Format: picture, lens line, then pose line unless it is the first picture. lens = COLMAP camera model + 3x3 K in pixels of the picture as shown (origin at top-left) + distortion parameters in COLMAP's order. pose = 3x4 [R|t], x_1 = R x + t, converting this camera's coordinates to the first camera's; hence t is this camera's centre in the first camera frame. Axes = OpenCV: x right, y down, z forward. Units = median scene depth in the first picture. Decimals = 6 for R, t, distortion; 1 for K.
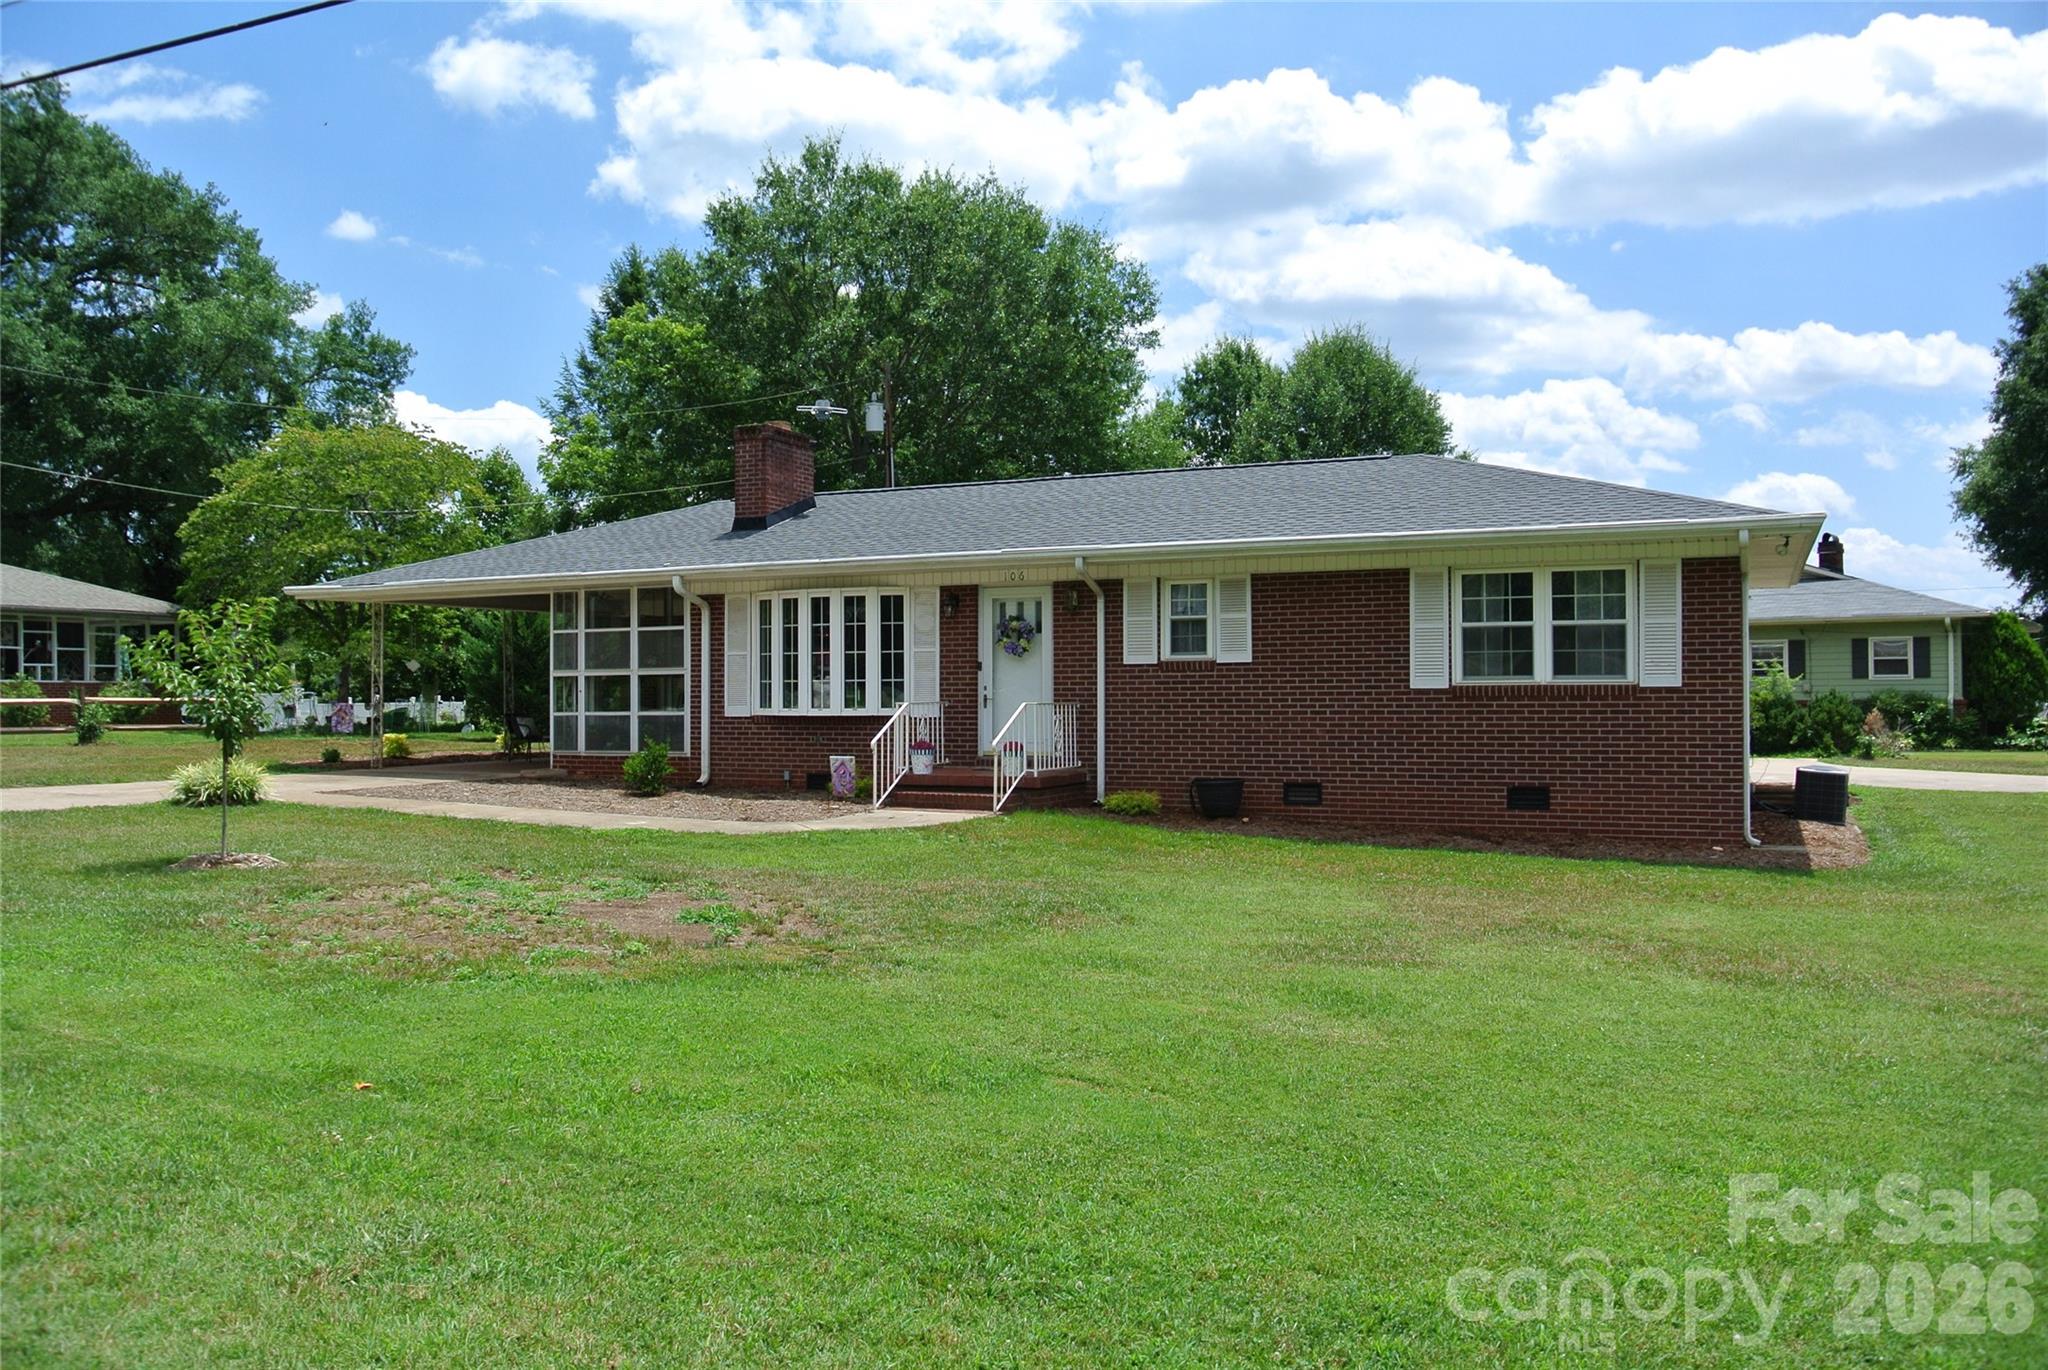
lens RADIAL K [[1582.5, 0, 1019.3], [0, 1582.5, 665.7], [0, 0, 1]] dist [-0.094563, 0.046714]
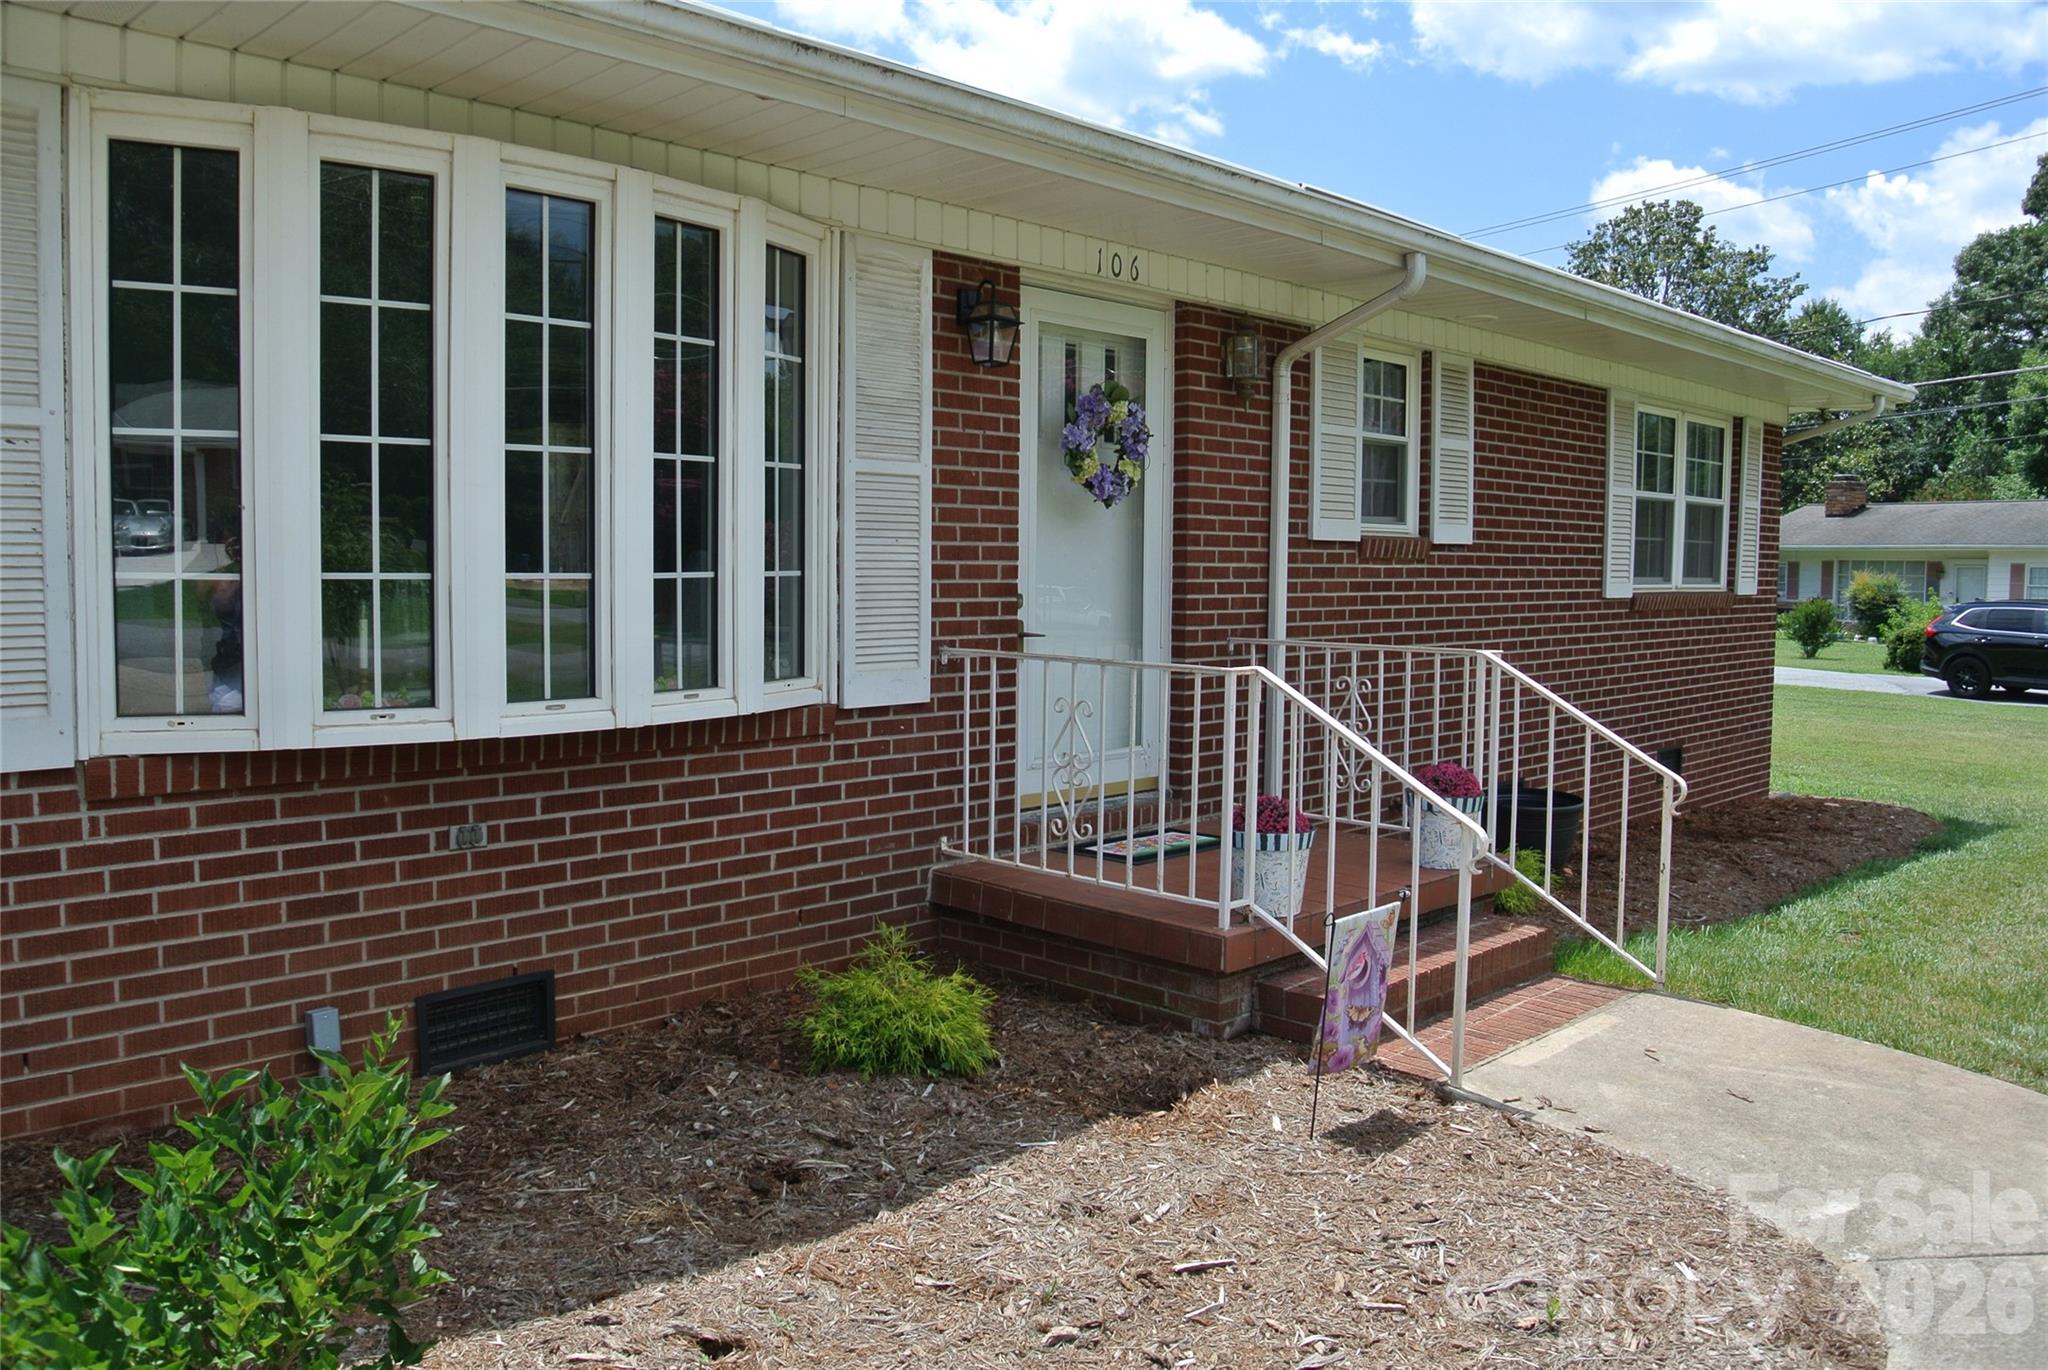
lens RADIAL K [[1582.5, 0, 1019.3], [0, 1582.5, 665.7], [0, 0, 1]] dist [-0.094563, 0.046714]
pose [[0.327175, -0.055064, 0.943358, -0.315407], [-0.028199, 0.997287, 0.067991, 0.005371], [-0.944543, -0.048847, 0.324734, 0.872601]]
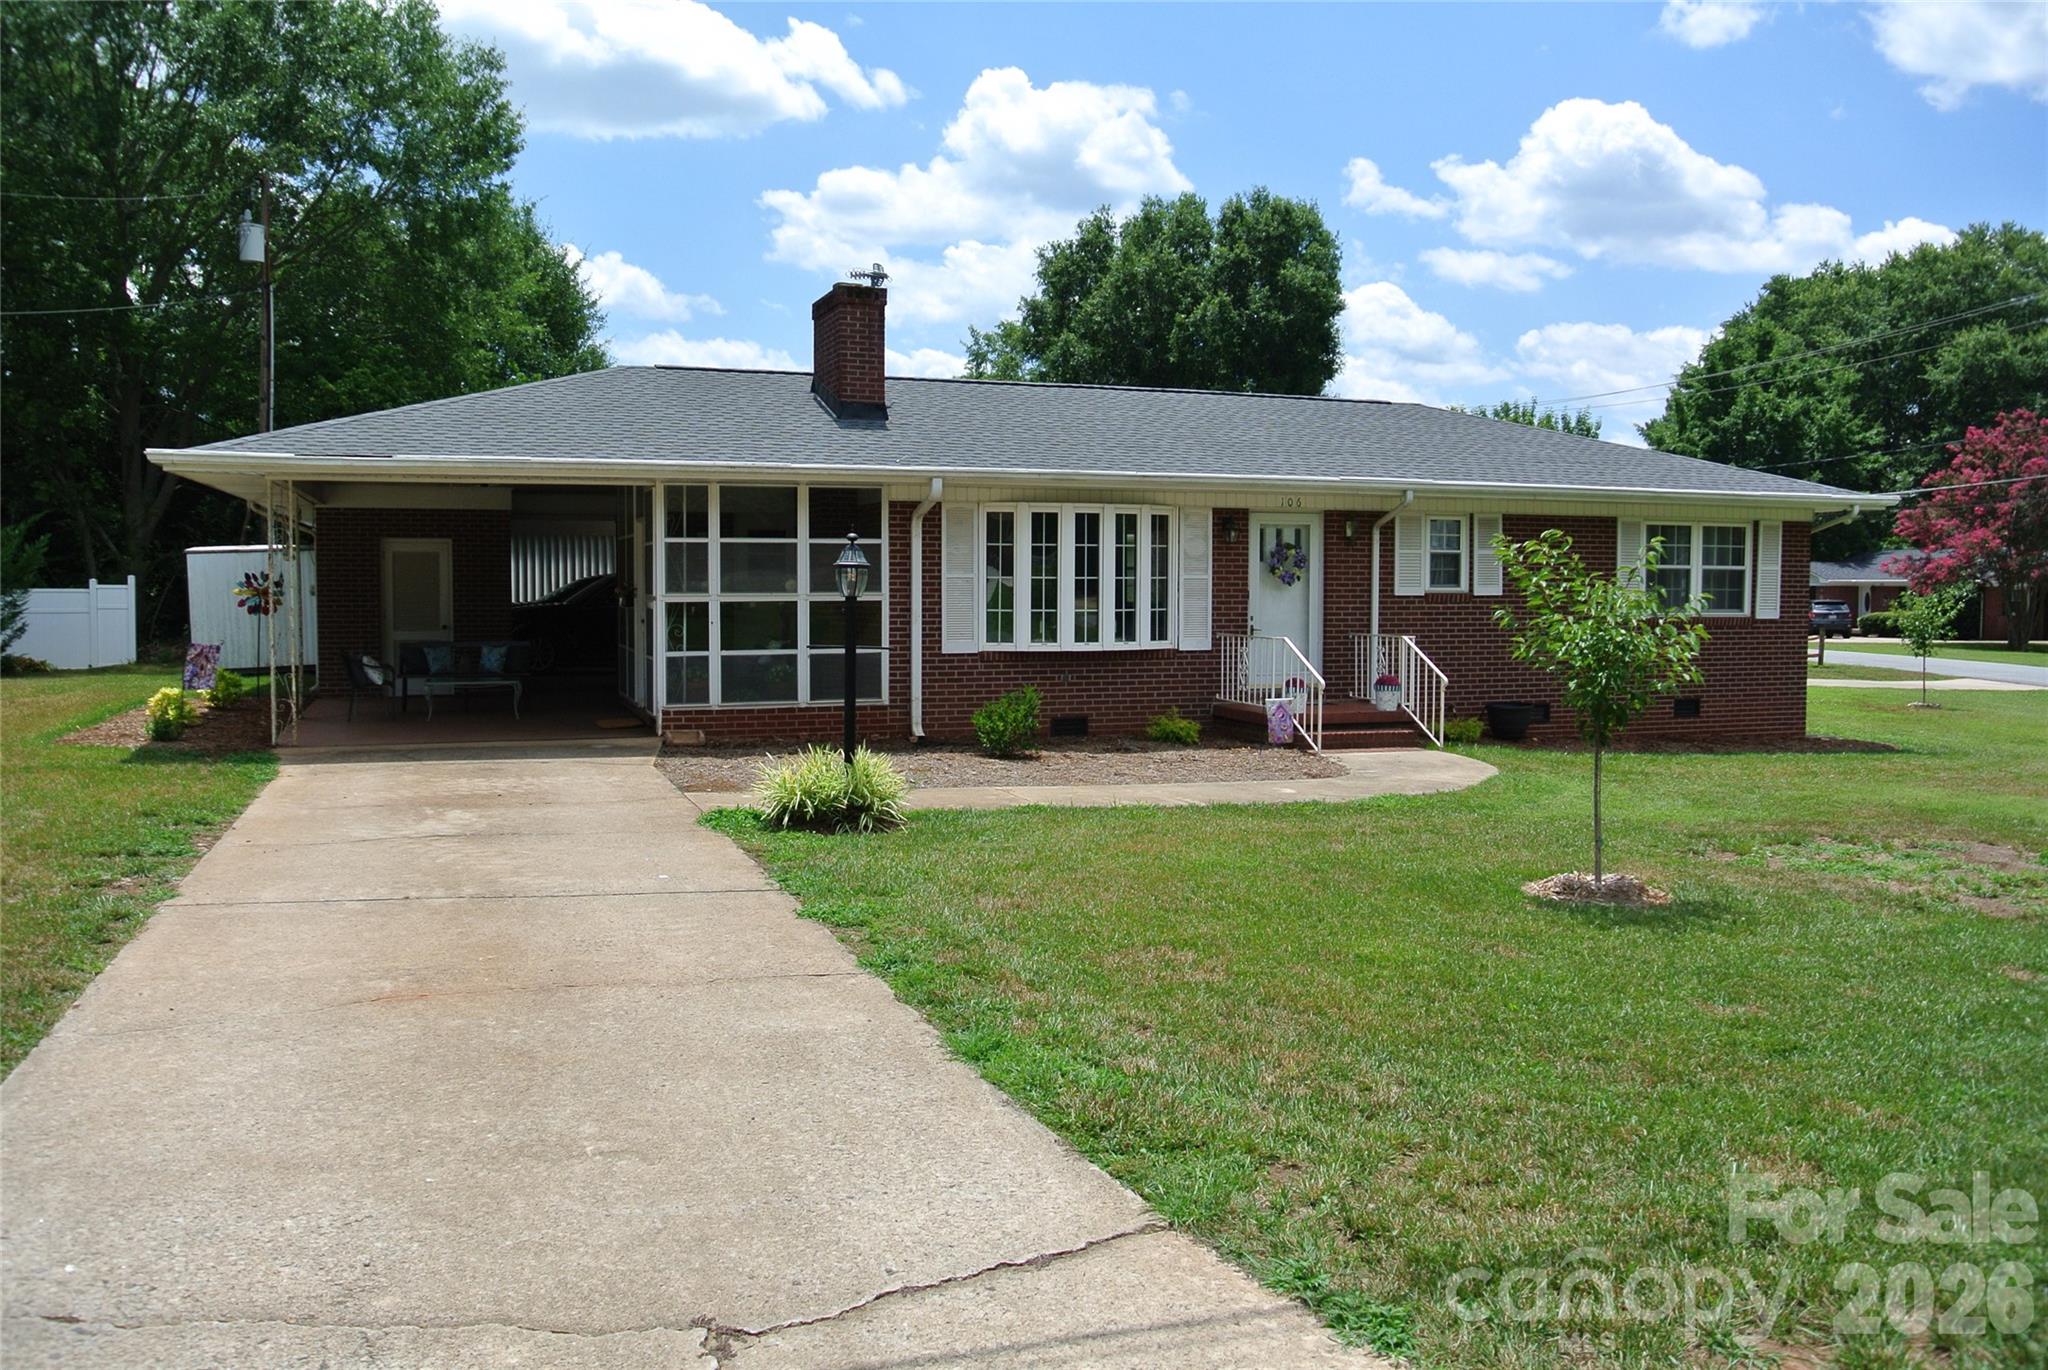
lens RADIAL K [[1587.6, 0, 1014.1], [0, 1587.6, 663.7], [0, 0, 1]] dist [-0.089137, 0.039236]
pose [[0.711384, -0.029667, 0.702177, -0.770121], [-0.018629, 0.997962, 0.061037, -0.013612], [-0.702557, -0.056502, 0.709381, 0.414110]]
